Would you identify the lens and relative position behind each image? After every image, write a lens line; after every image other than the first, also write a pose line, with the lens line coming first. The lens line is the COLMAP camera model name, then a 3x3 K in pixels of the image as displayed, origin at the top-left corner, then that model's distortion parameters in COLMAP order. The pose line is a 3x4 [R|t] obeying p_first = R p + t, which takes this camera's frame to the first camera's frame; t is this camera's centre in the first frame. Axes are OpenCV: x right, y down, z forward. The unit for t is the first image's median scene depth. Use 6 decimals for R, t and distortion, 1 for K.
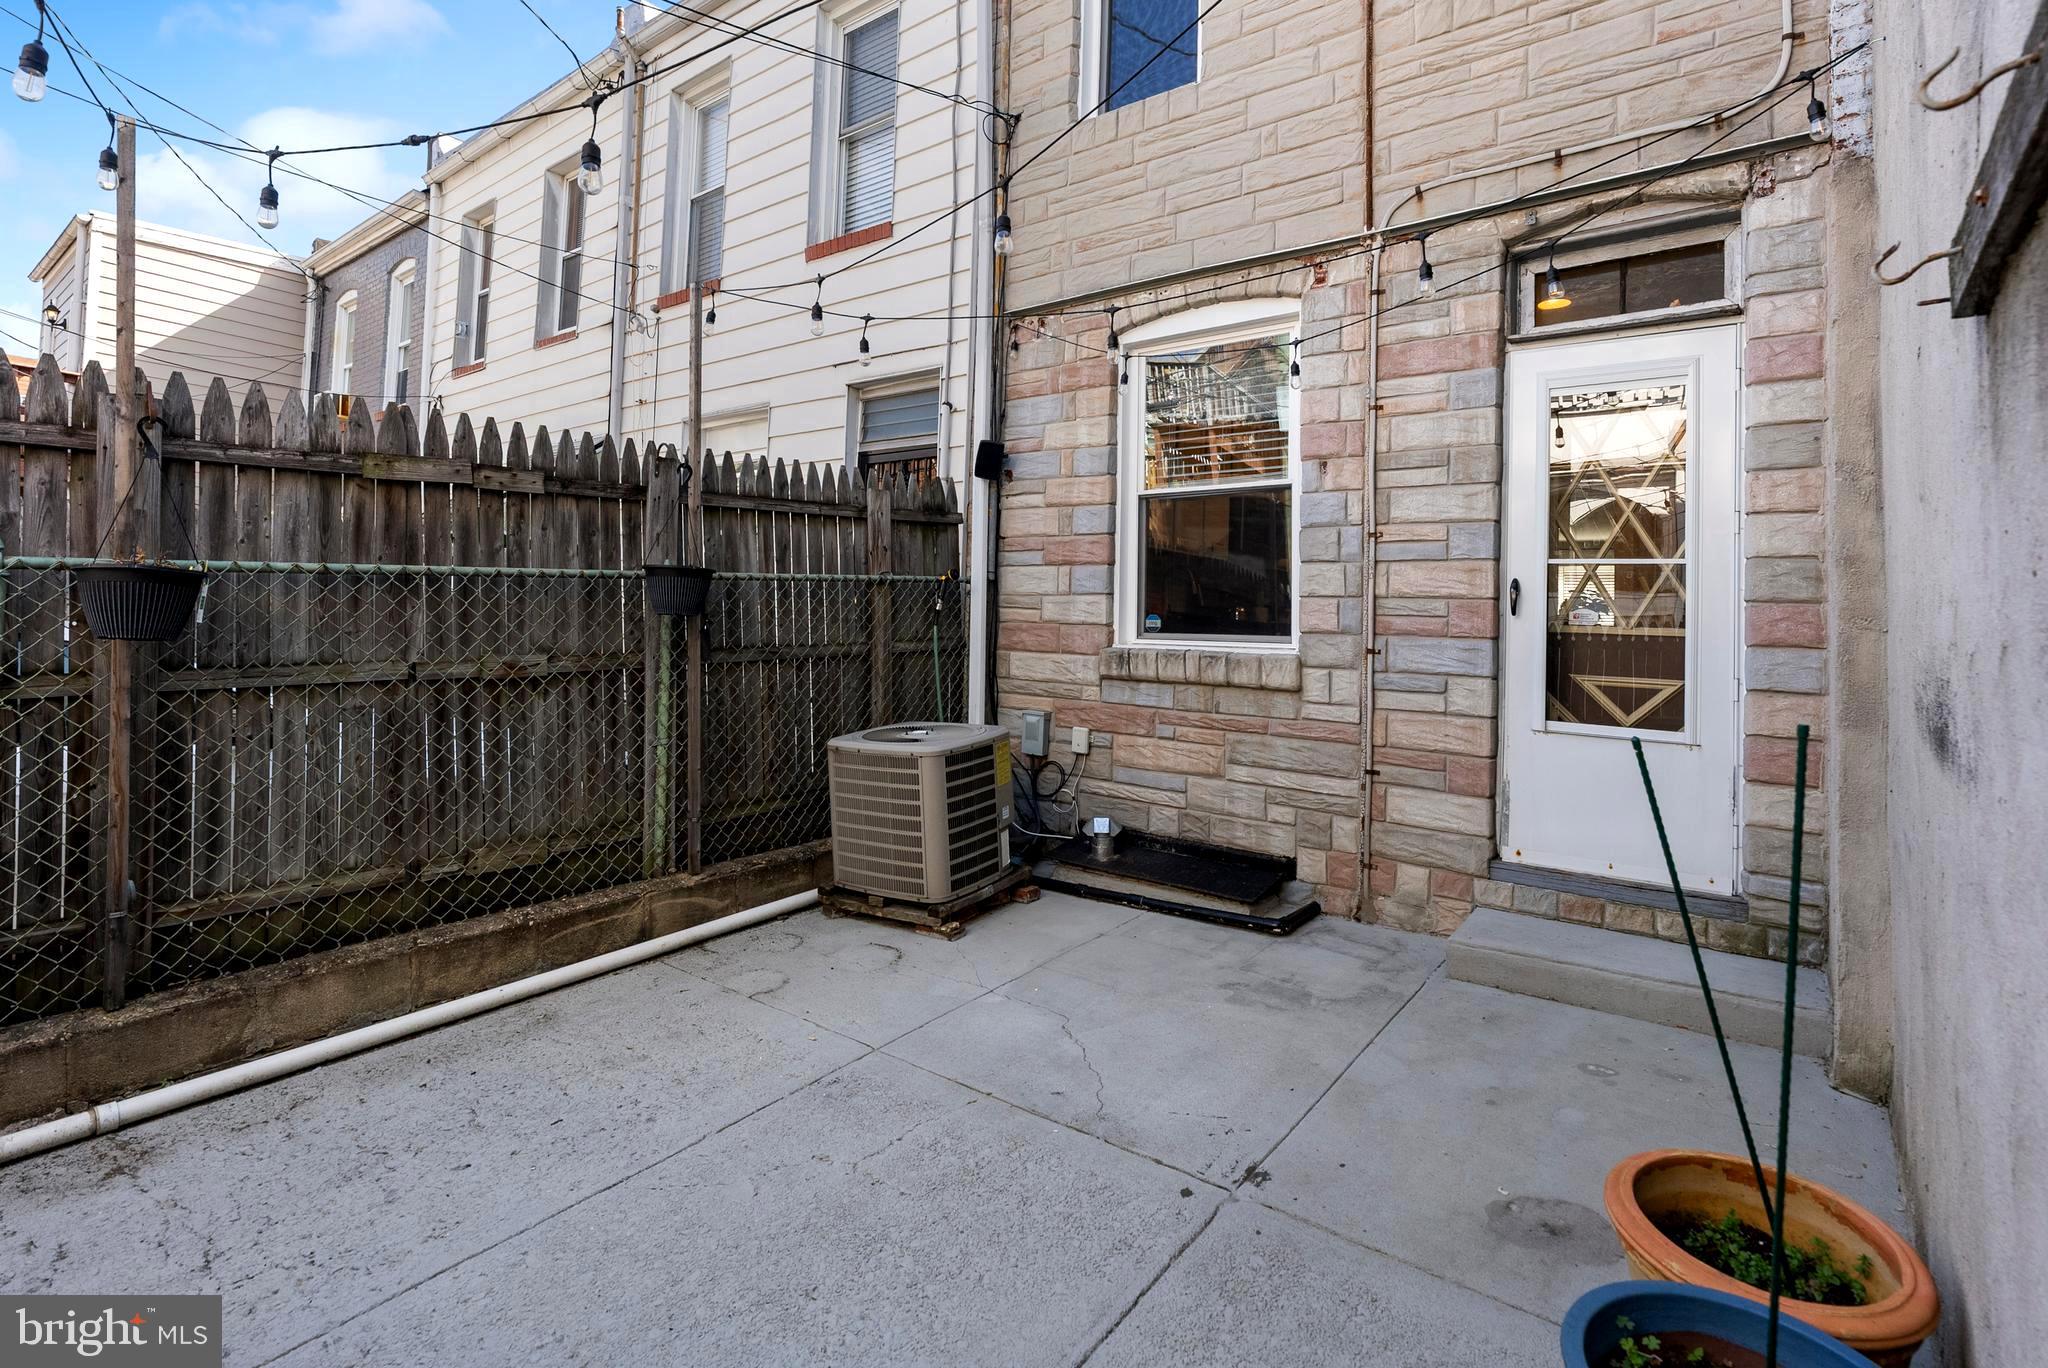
lens RADIAL K [[946.3, 0, 1018.7], [0, 946.3, 628.5], [0, 0, 1]] dist [-0.008880, 0.005263]
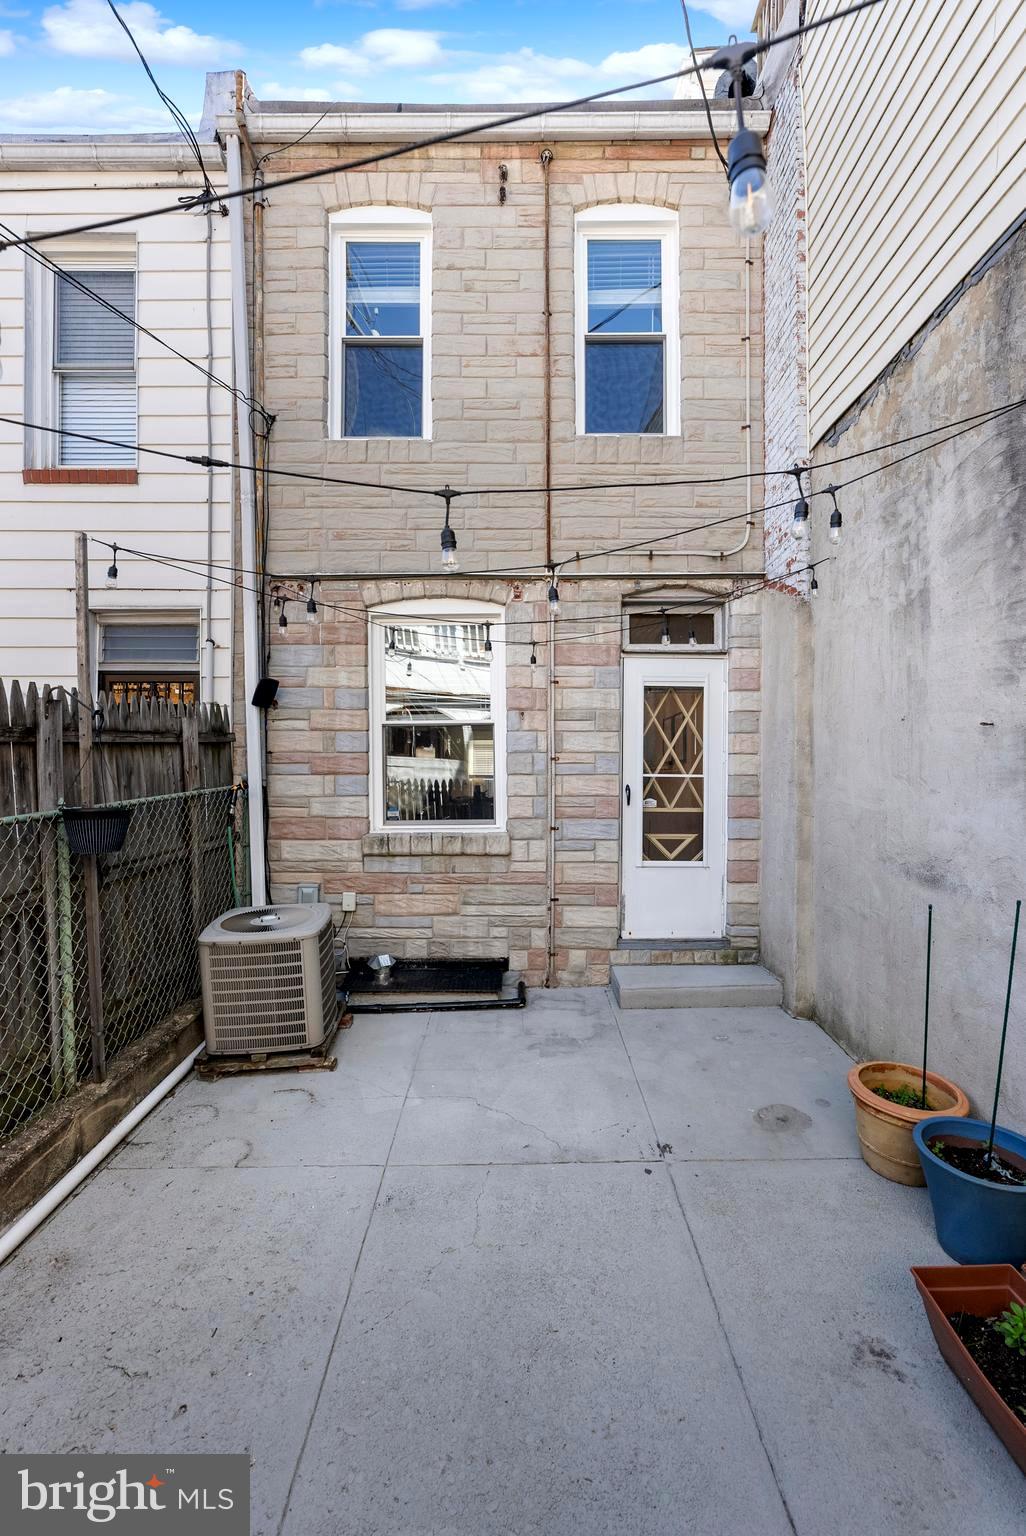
lens RADIAL K [[693.9, 0, 444.7], [0, 693.9, 802.5], [0, 0, 1]] dist [-0.005718, 0.000446]
pose [[0.794494, -0.065358, 0.603744, -0.505521], [0.029156, 0.997150, 0.069579, -0.109932], [-0.606571, -0.037677, 0.794136, 0.138531]]
